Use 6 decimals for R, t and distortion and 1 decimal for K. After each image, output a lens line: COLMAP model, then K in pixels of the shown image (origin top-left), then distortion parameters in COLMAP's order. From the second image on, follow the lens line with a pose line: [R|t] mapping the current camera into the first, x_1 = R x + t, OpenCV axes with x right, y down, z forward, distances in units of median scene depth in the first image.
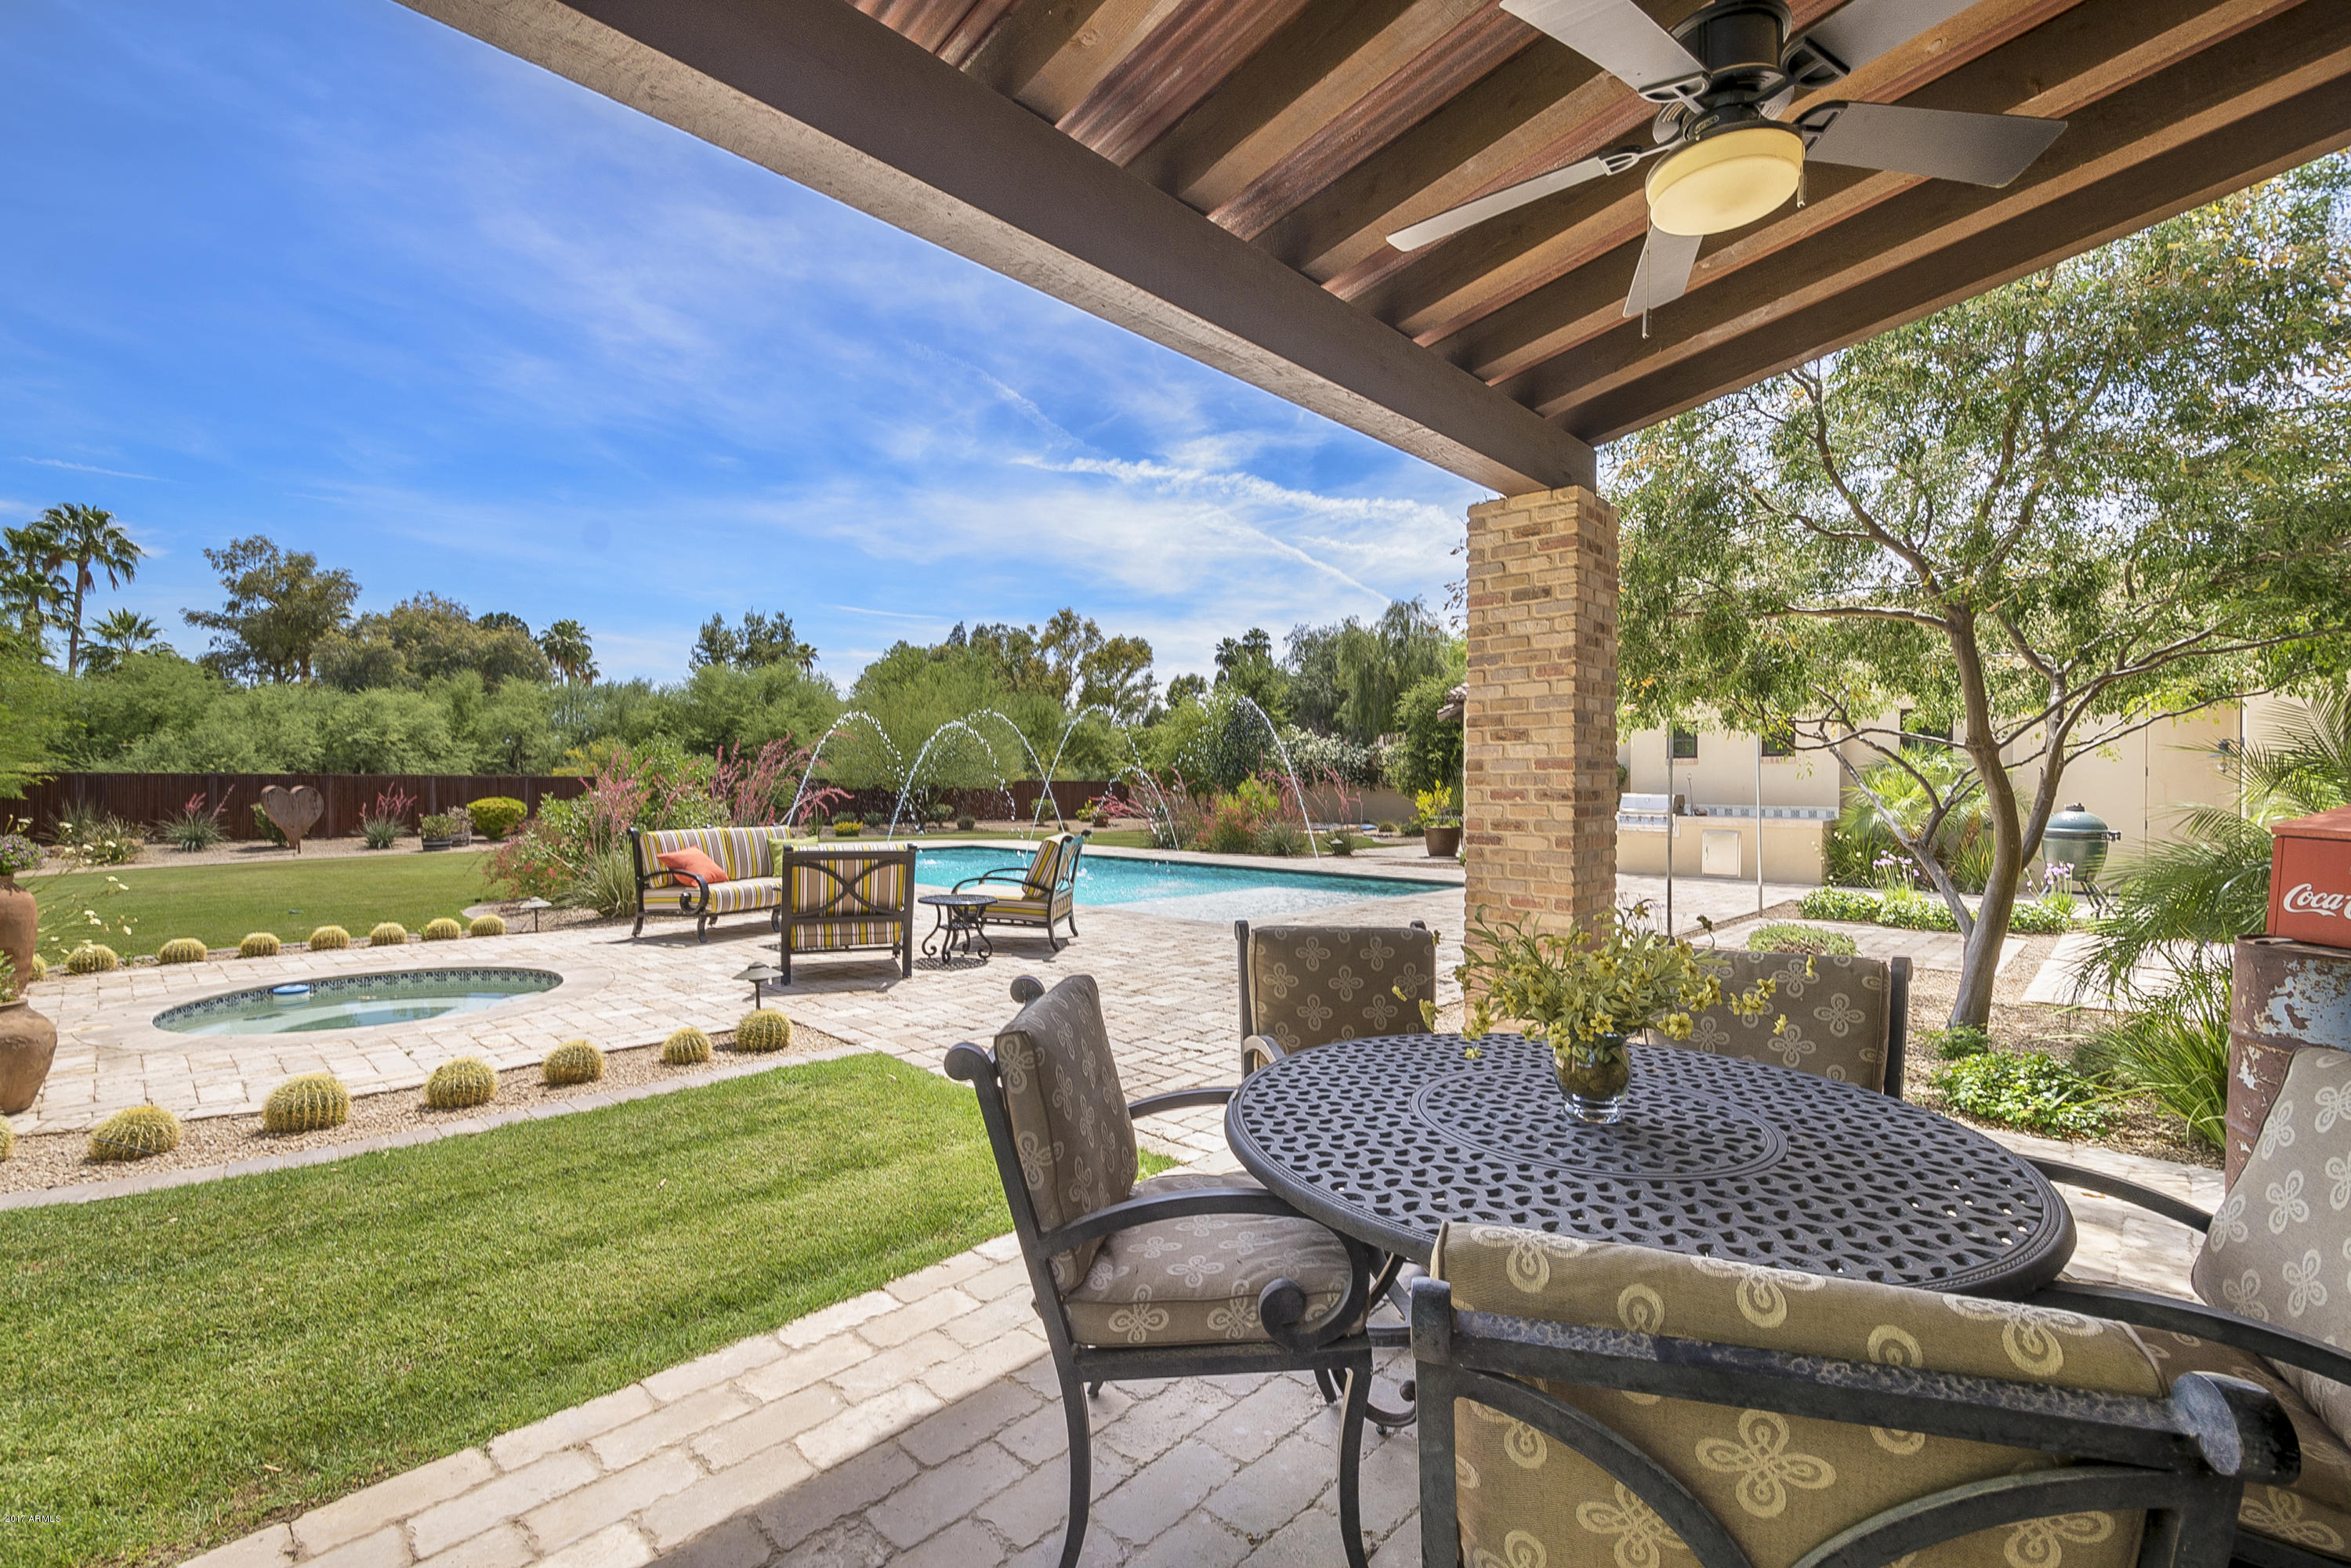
lens RADIAL K [[1011.7, 0, 1160.5], [0, 1011.7, 786.8], [0, 0, 1]] dist [0.005423, -0.000734]
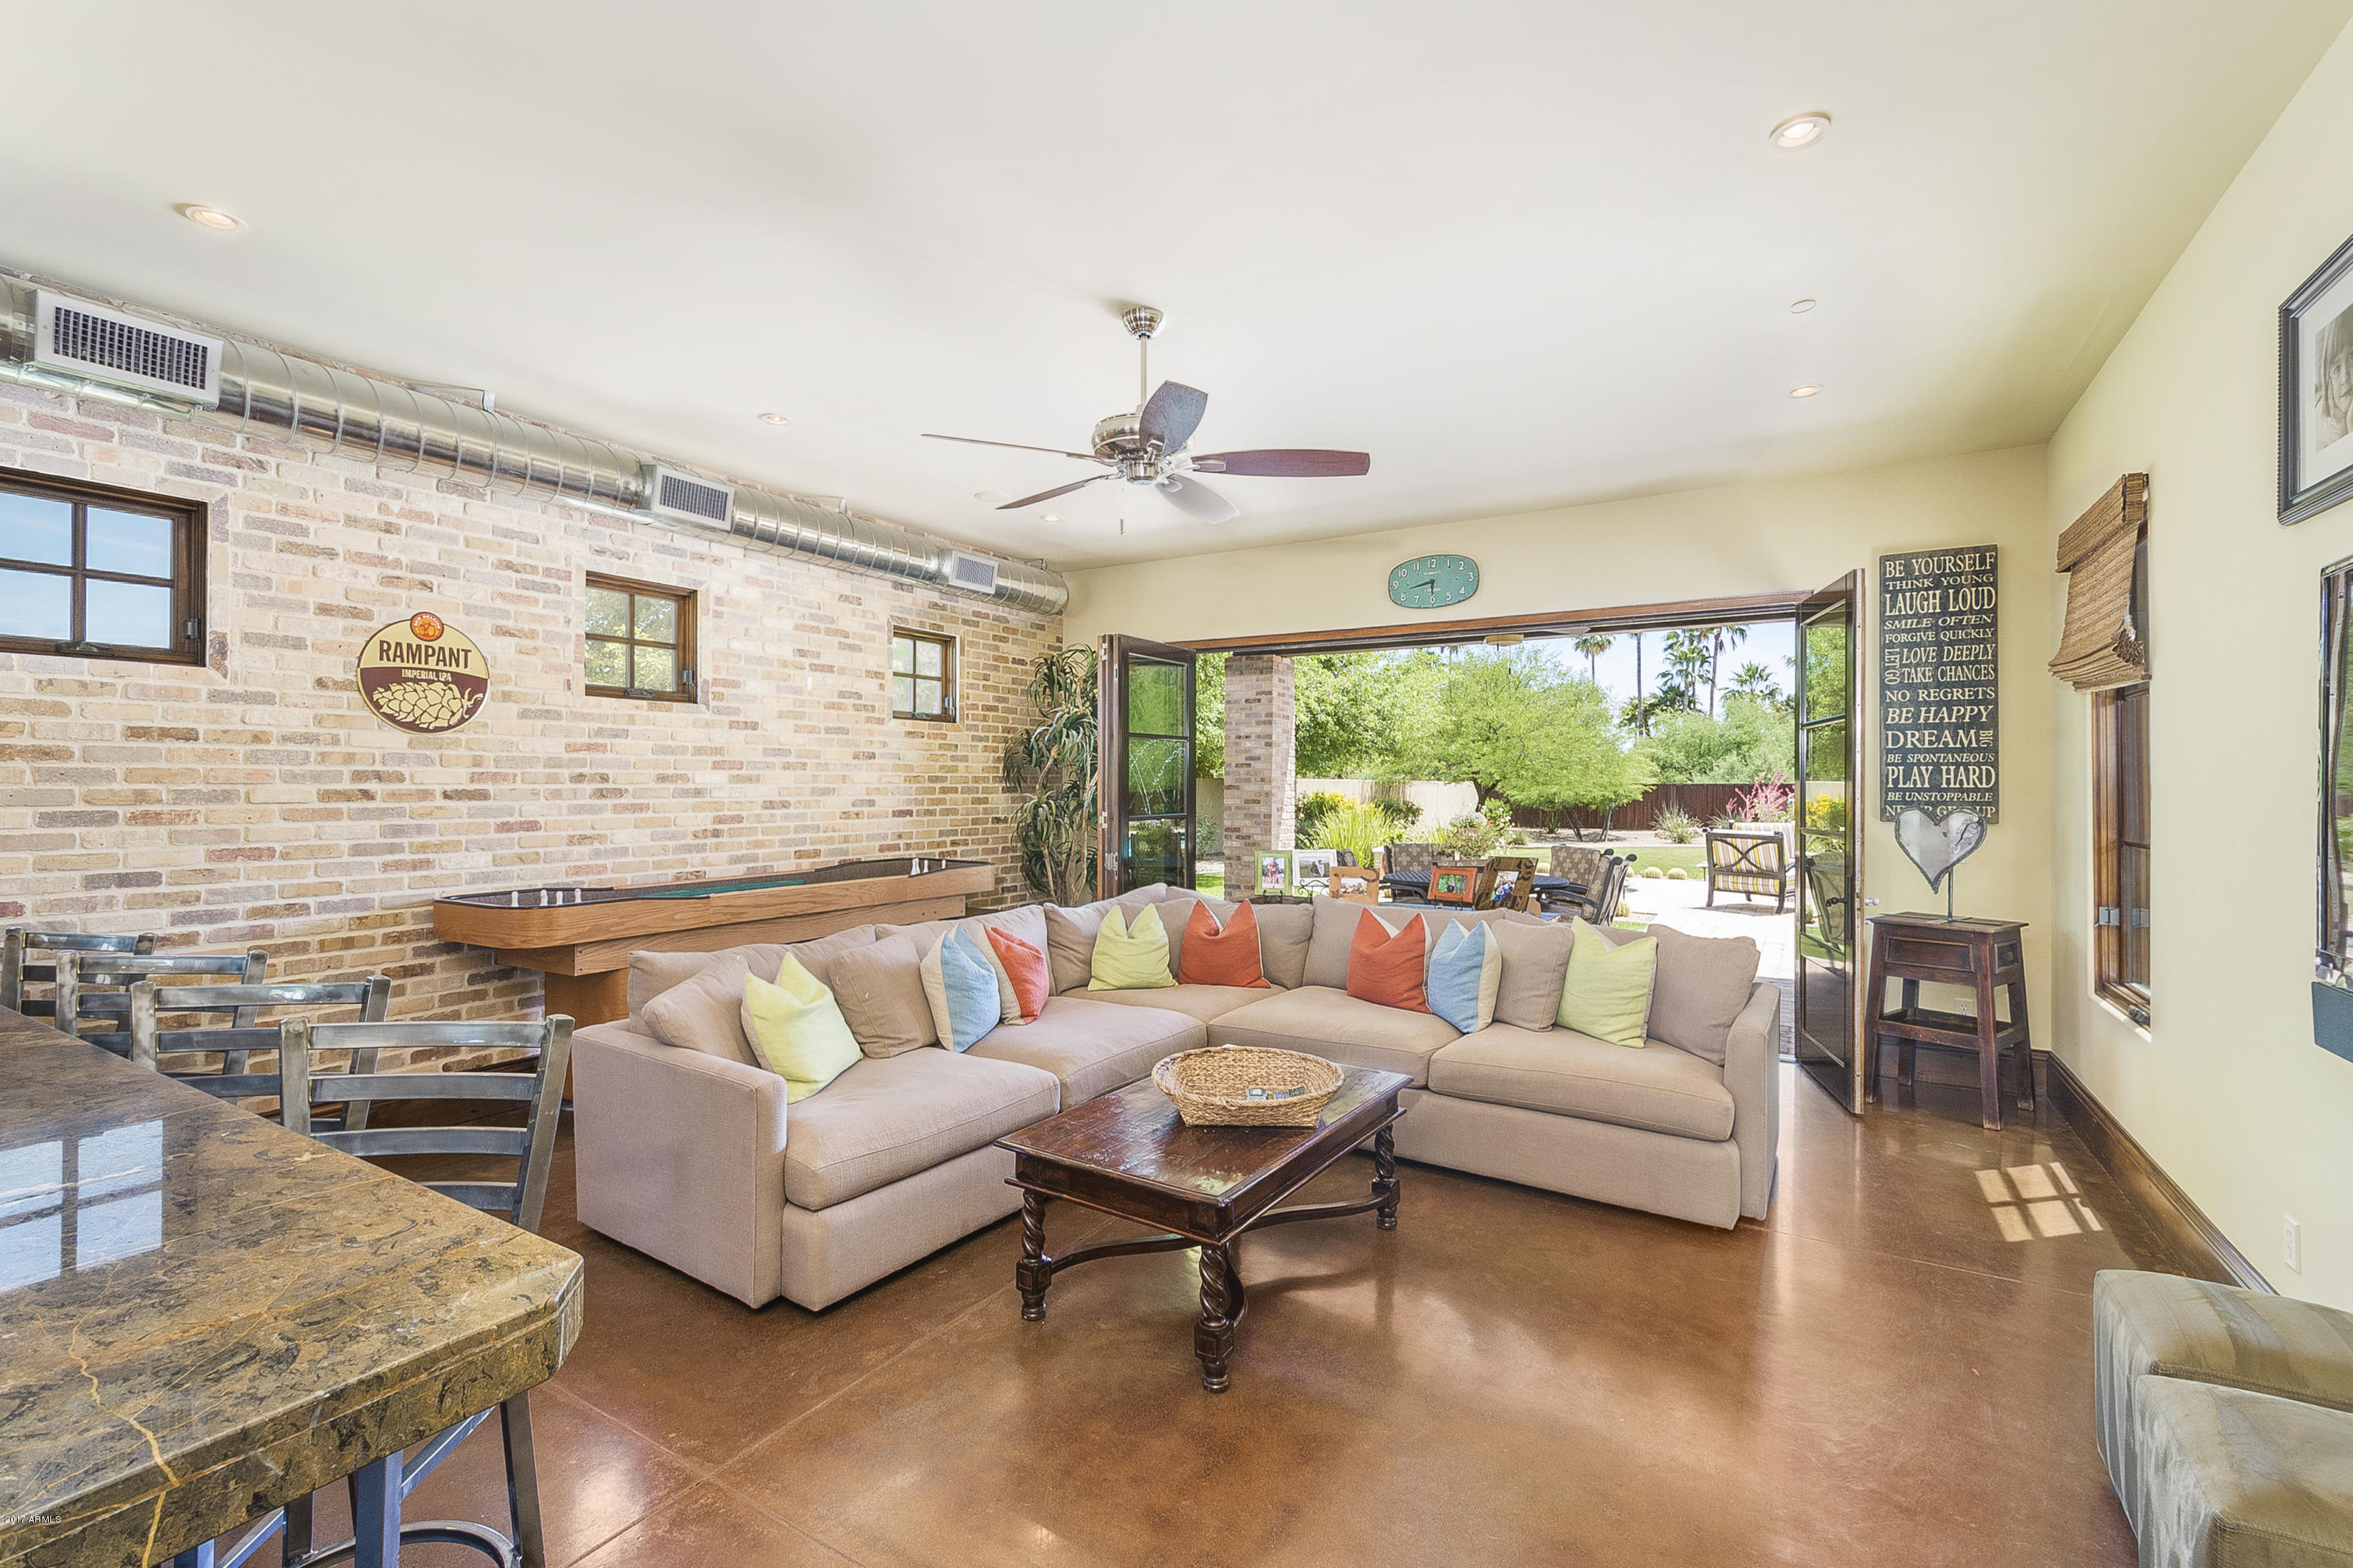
lens RADIAL K [[1012.6, 0, 1161.5], [0, 1012.6, 786.8], [0, 0, 1]] dist [0.005423, -0.000734]
pose [[0.204121, 0.000691, -0.978945, 1.278812], [-0.009344, 0.999956, -0.001242, -0.001547], [0.978901, 0.009401, 0.204118, -0.301524]]
